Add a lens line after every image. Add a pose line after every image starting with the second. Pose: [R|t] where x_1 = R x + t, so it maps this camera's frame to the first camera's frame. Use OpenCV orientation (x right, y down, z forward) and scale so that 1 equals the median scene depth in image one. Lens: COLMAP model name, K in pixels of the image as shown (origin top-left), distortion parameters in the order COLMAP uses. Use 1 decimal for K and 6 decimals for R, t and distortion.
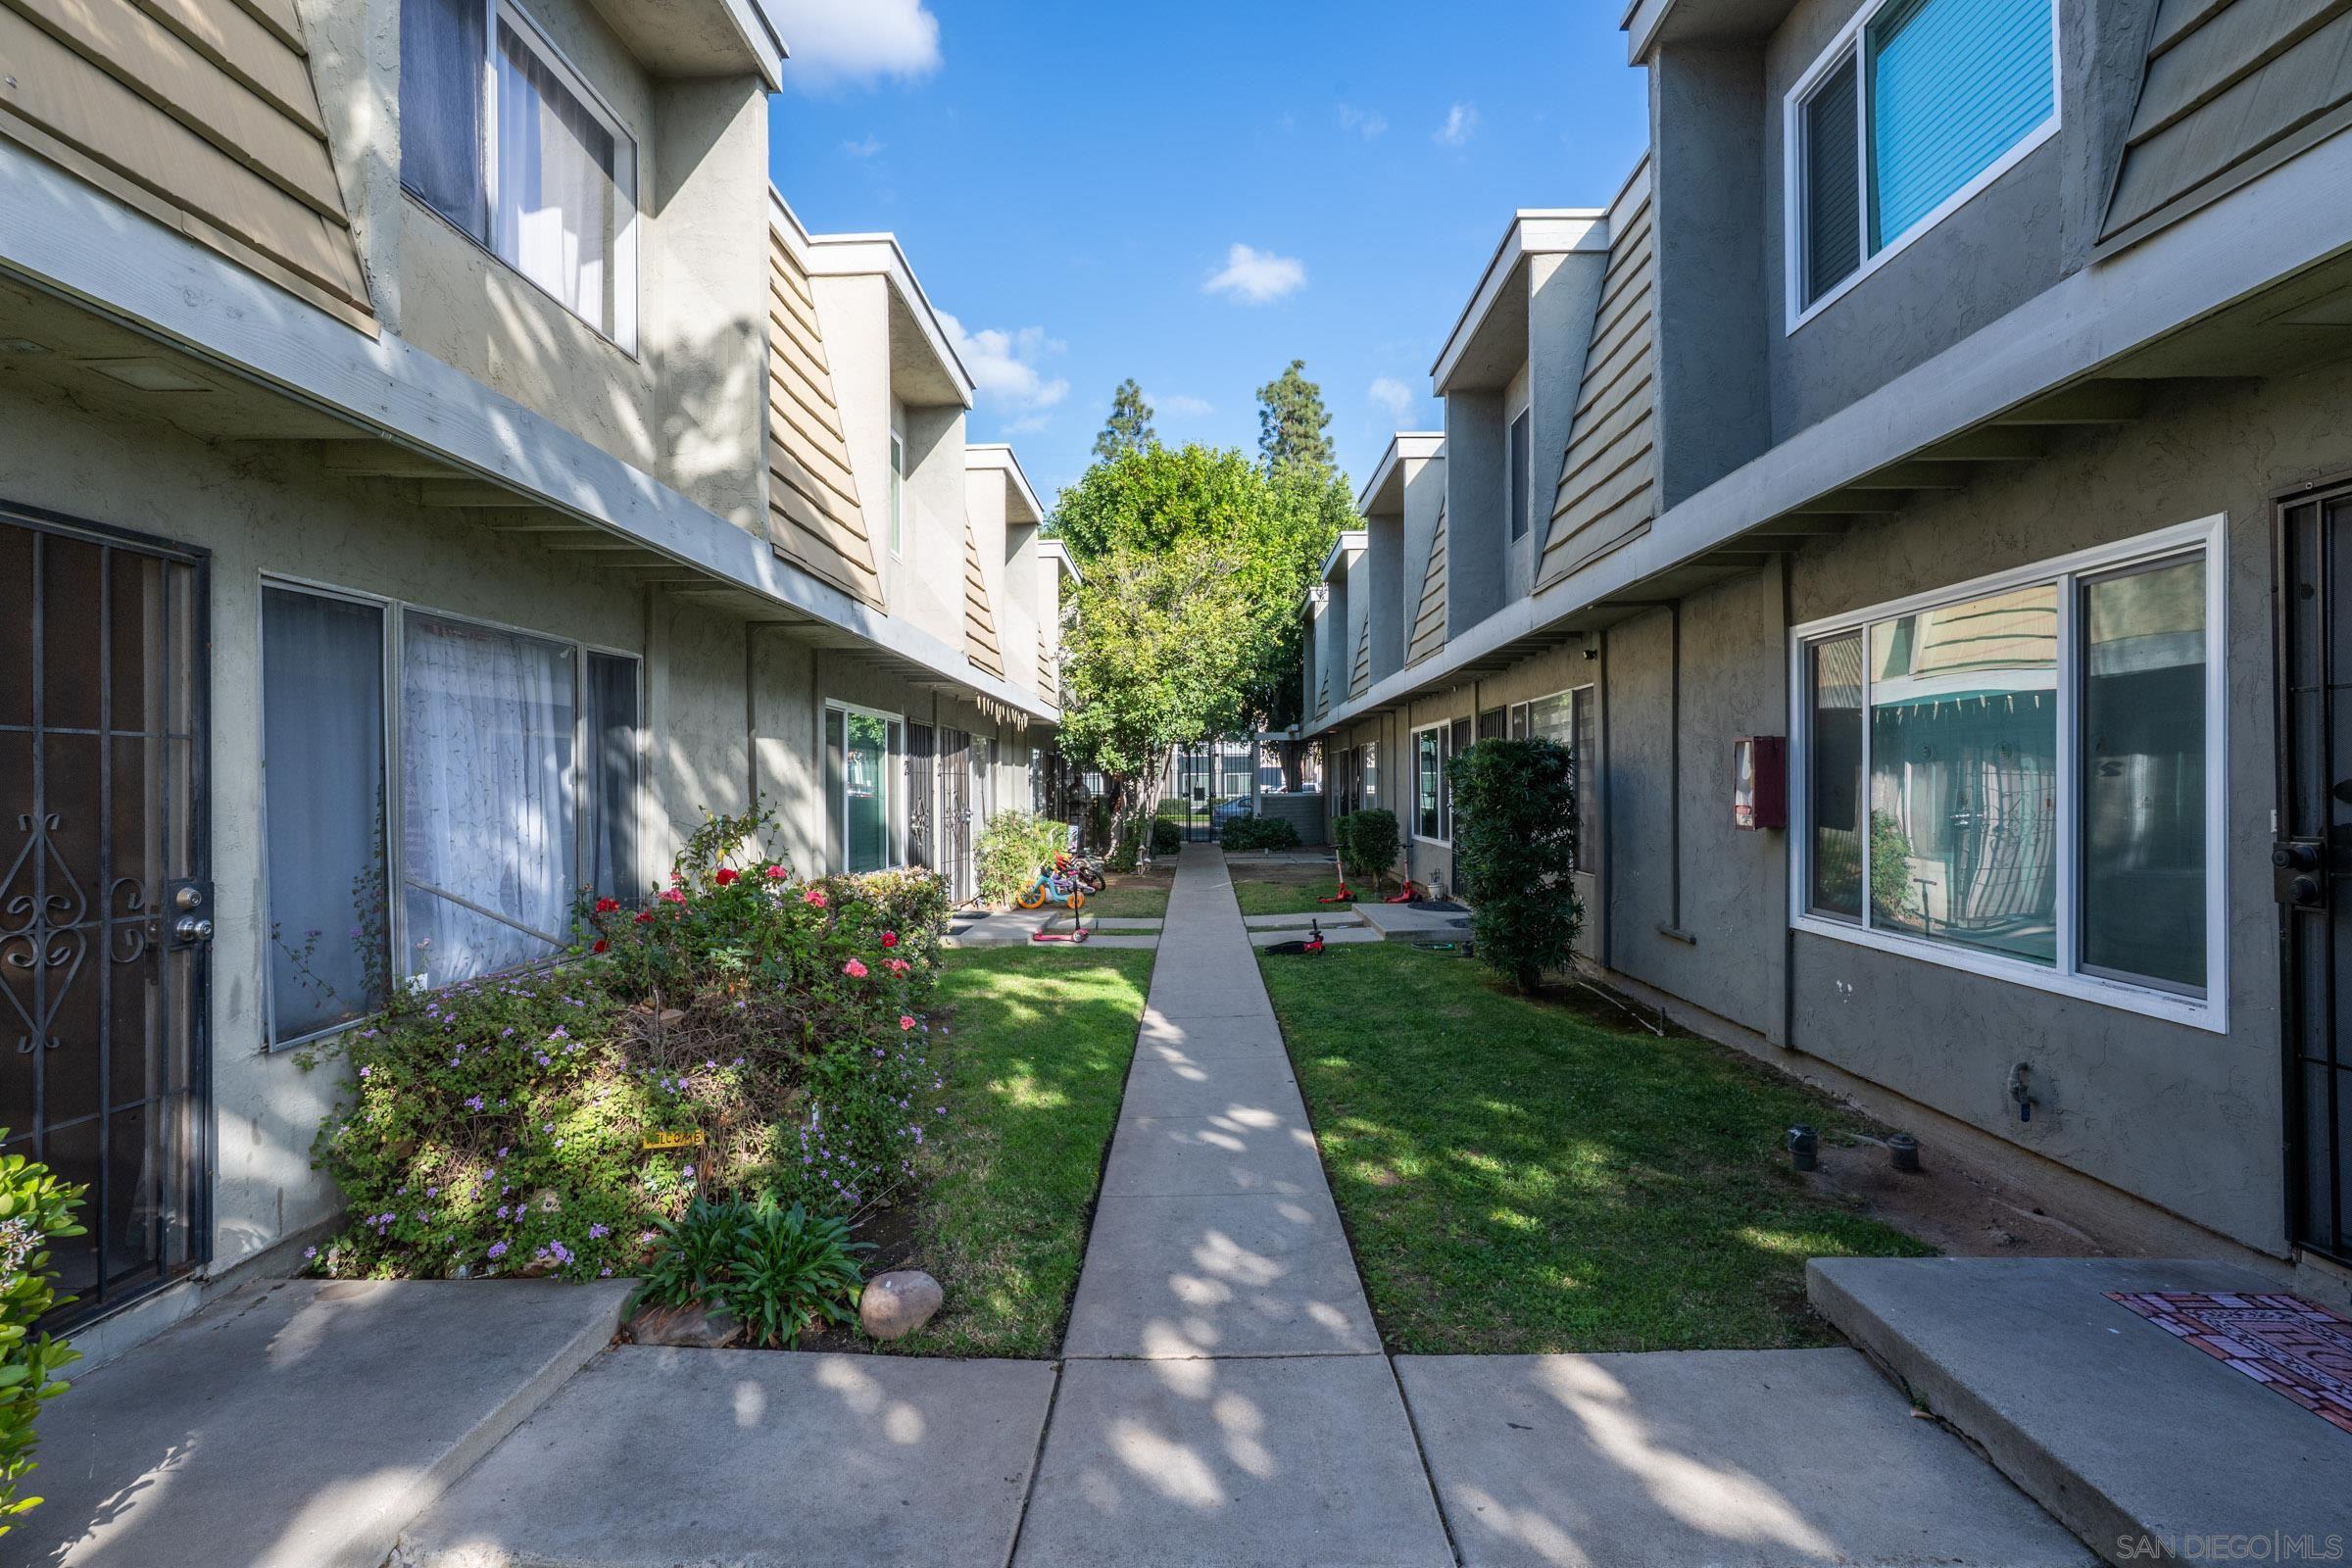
lens RADIAL K [[1152.5, 0, 1130.0], [0, 1152.5, 789.1], [0, 0, 1]] dist [-0.001174, 0.000273]
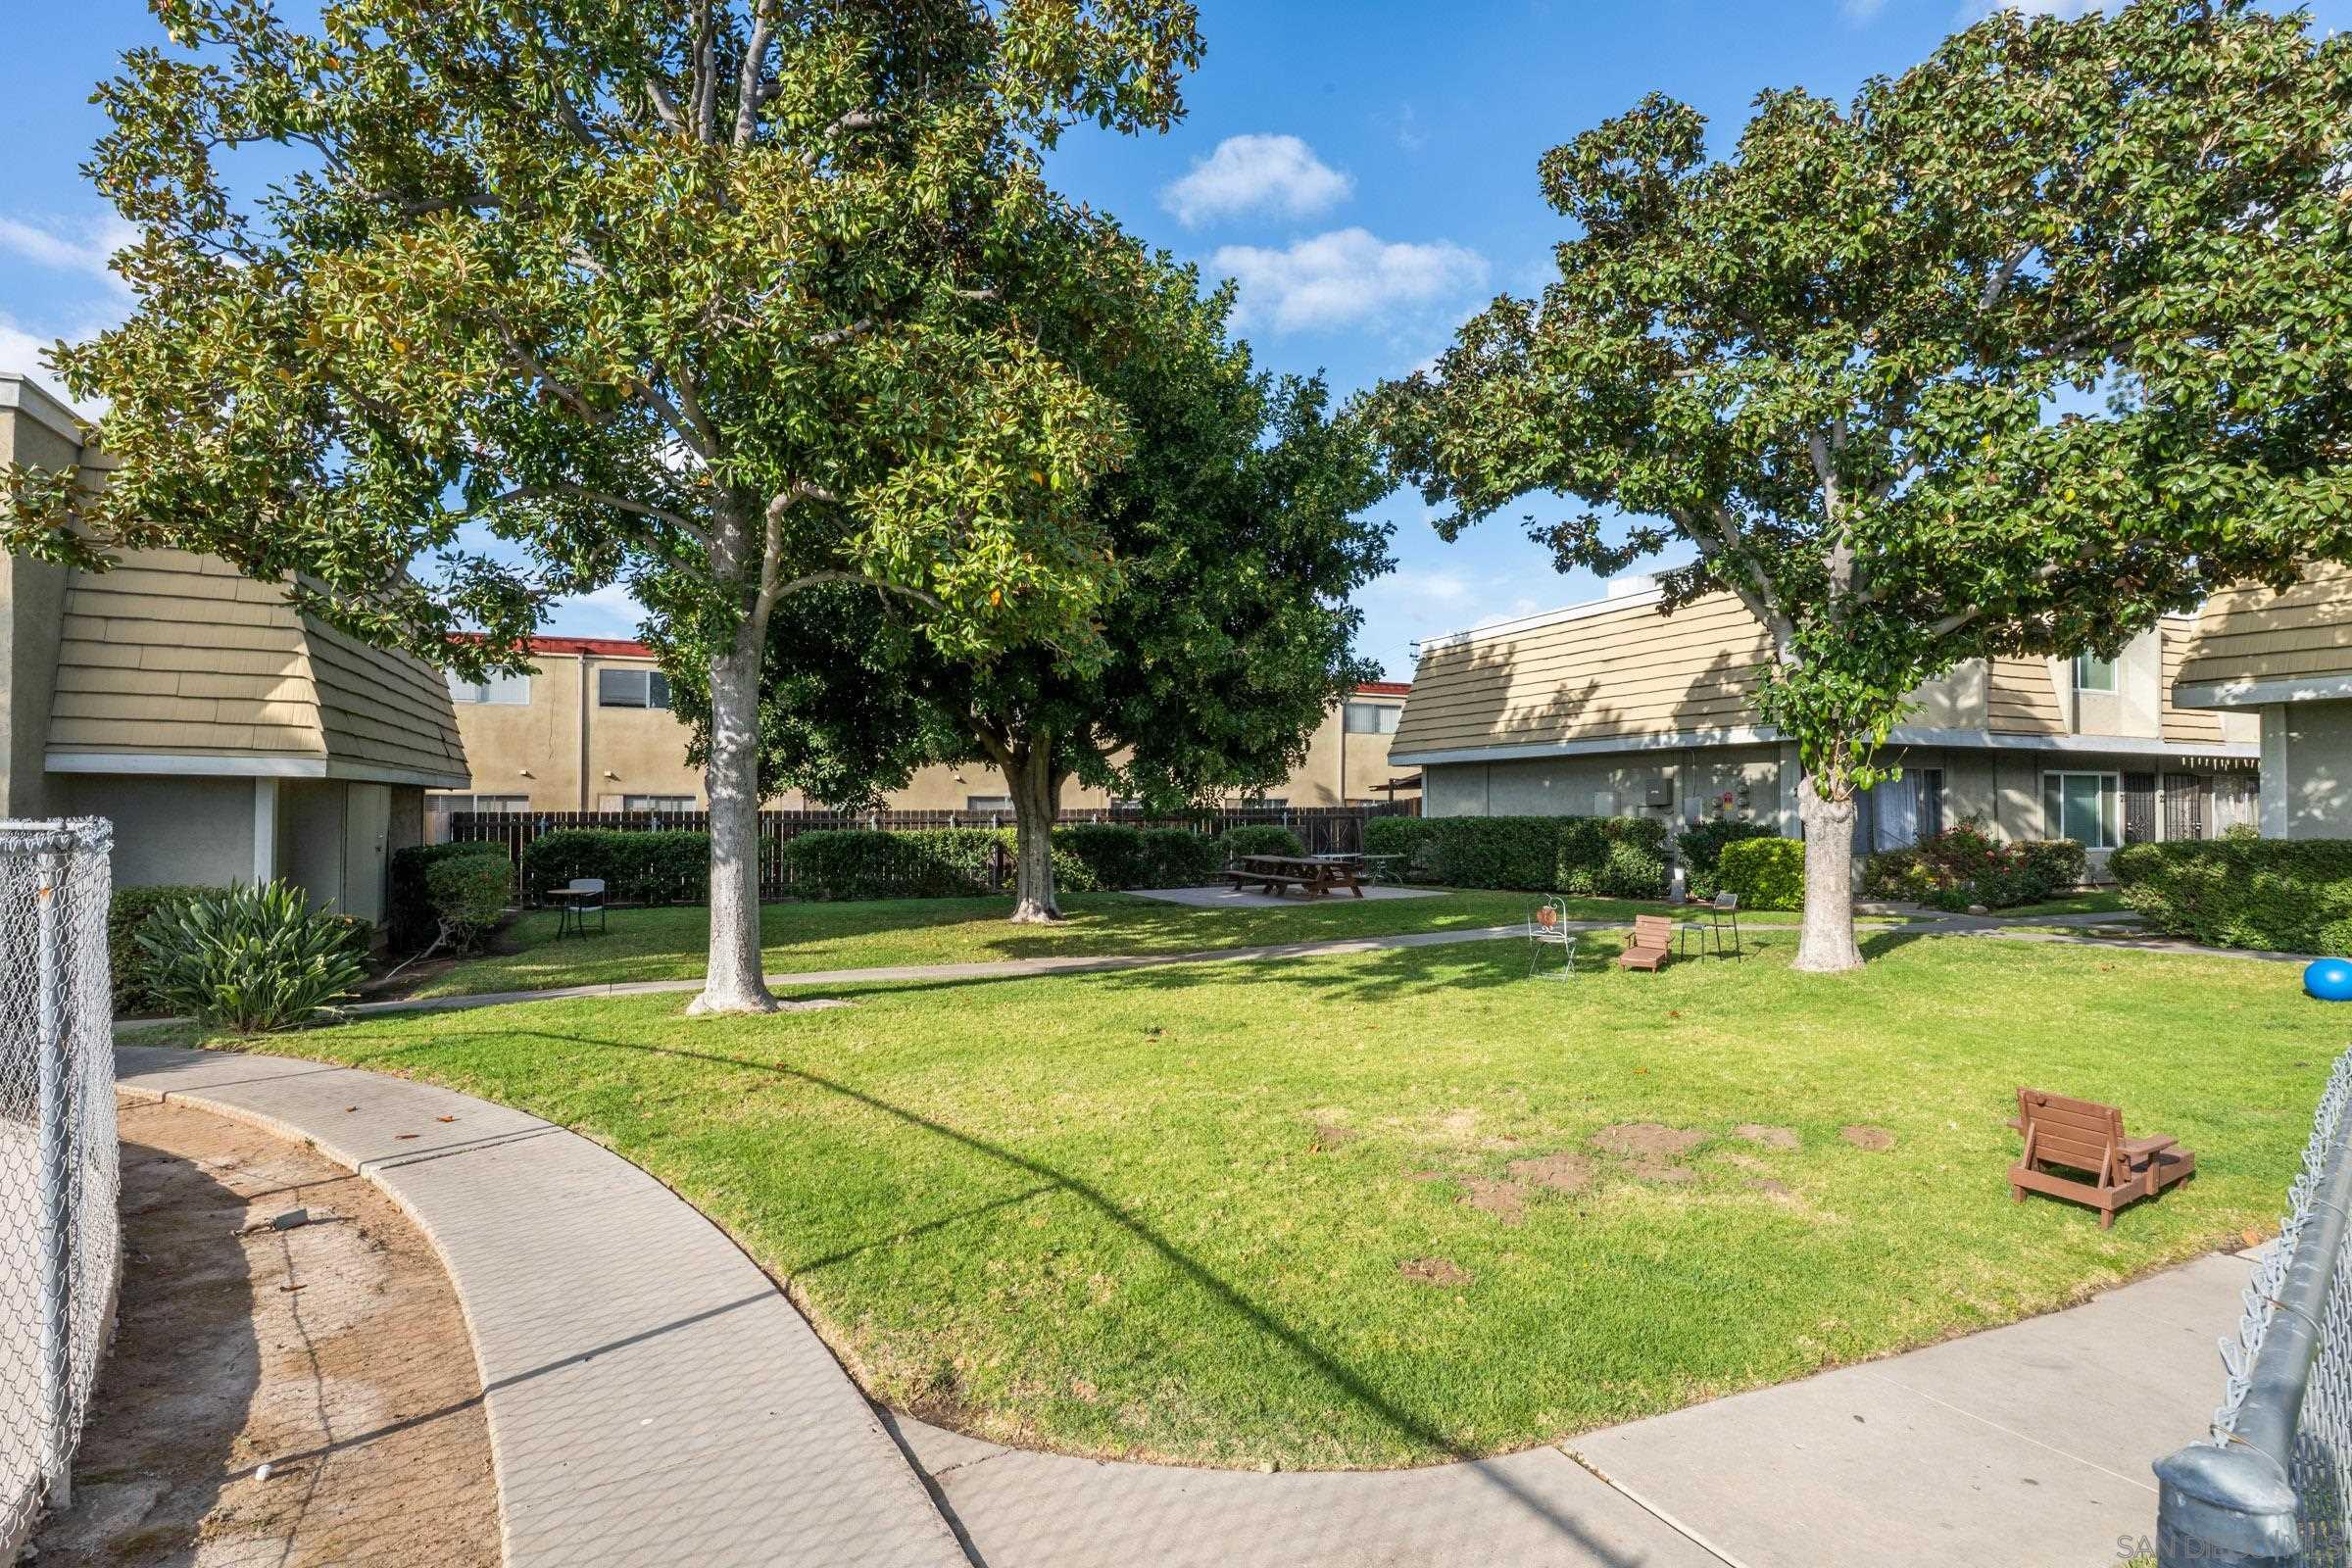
lens RADIAL K [[1125.4, 0, 1149.2], [0, 1125.4, 756.5], [0, 0, 1]] dist [-0.000443, 0.000540]
pose [[0.440485, -0.031167, -0.897219, 1.332757], [-0.007437, 0.999236, -0.038362, -0.002943], [0.897729, 0.023570, 0.439917, -2.247290]]
